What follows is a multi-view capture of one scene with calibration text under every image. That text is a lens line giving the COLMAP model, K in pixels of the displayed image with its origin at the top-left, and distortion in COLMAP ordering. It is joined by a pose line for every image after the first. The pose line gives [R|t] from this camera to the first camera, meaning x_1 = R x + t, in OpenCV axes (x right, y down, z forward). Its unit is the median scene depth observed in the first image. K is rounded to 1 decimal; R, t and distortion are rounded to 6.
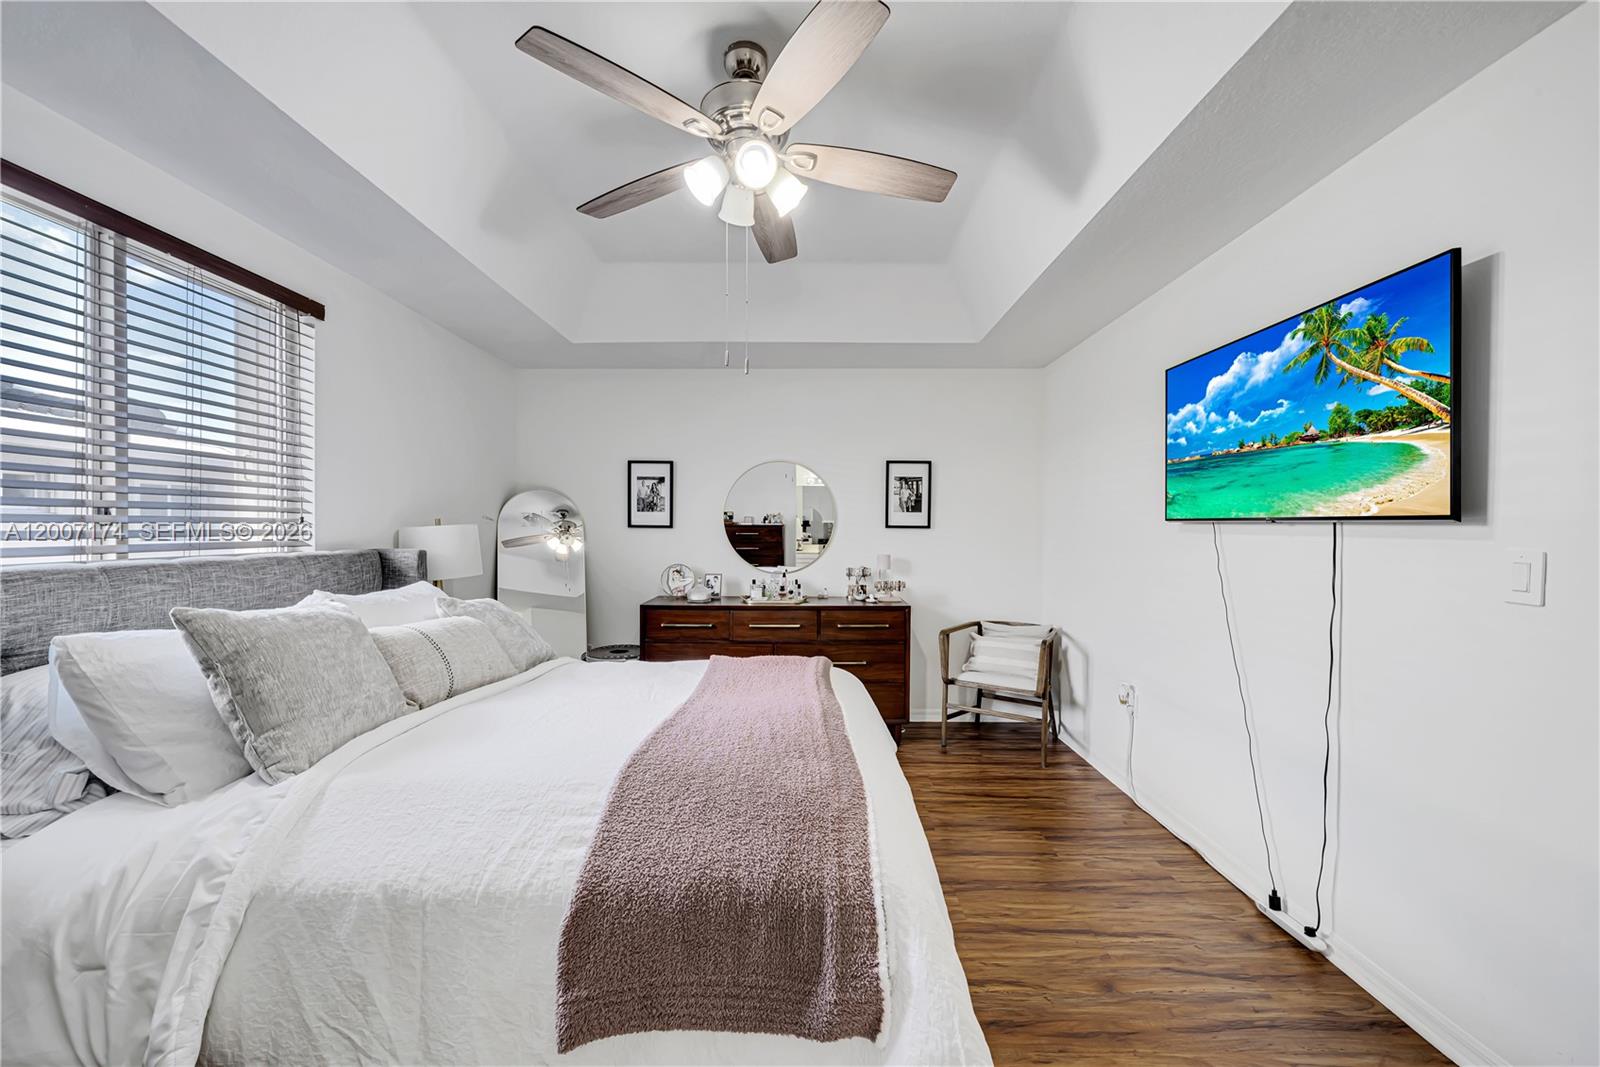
lens RADIAL K [[592.4, 0, 795.4], [0, 592.4, 529.8], [0, 0, 1]] dist [-0.003859, -0.000283]
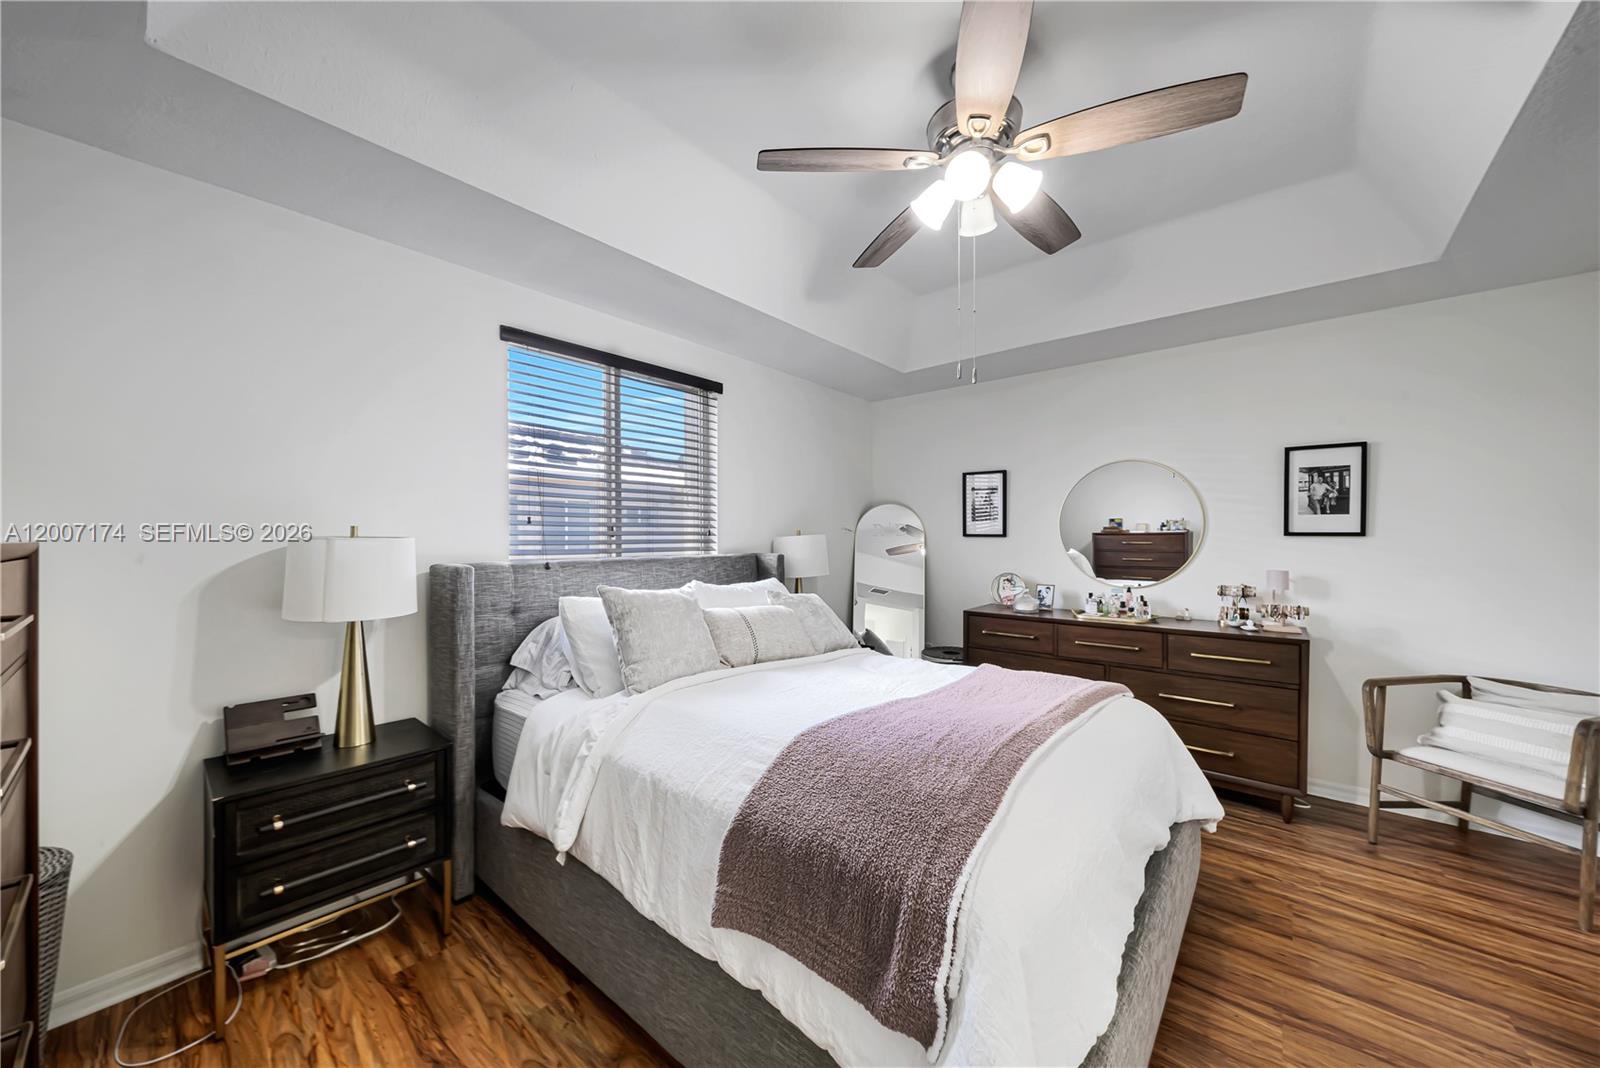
lens RADIAL K [[567.0, 0, 789.4], [0, 567.0, 540.3], [0, 0, 1]] dist [-0.000950, 0.000032]
pose [[0.764876, 0.000739, -0.644177, 0.222811], [0.001844, 0.999993, 0.003337, -0.001693], [0.644175, -0.003741, 0.764869, 0.046410]]
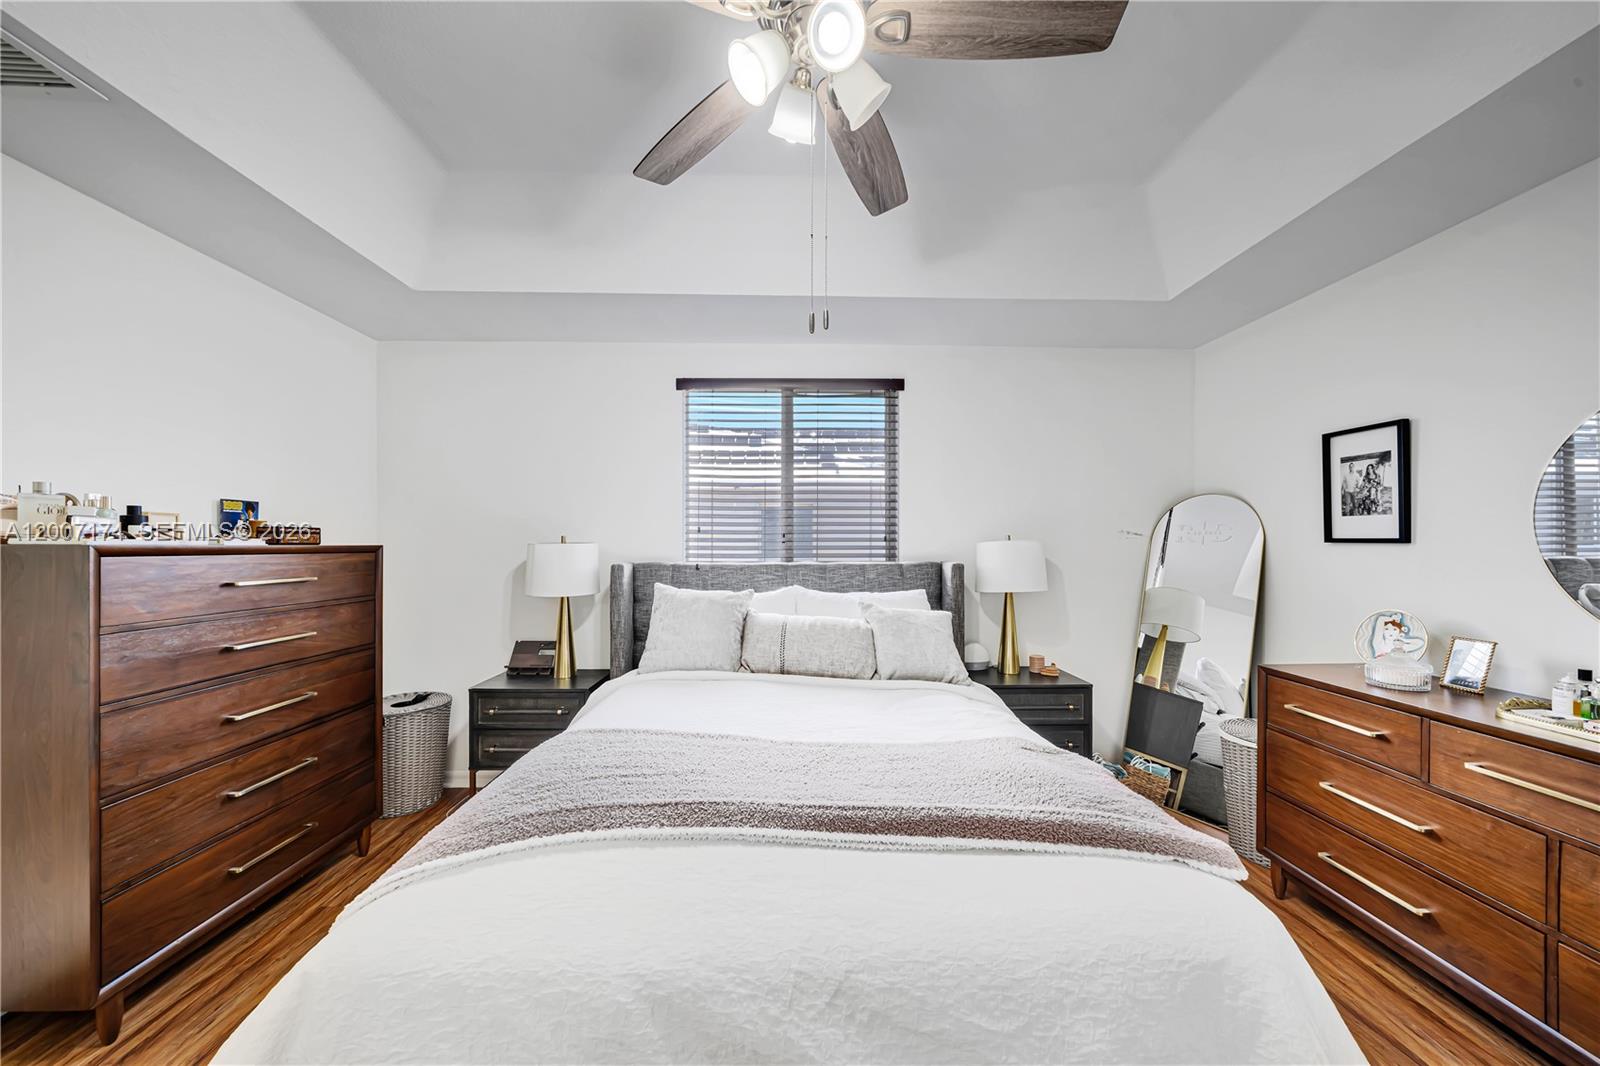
lens RADIAL K [[567.0, 0, 794.5], [0, 567.0, 542.1], [0, 0, 1]] dist [-0.000950, 0.000032]
pose [[0.035145, -0.004617, -0.999372, 0.489168], [-0.001143, 0.999988, -0.004660, -0.001791], [0.999382, 0.001306, 0.035139, 0.717658]]
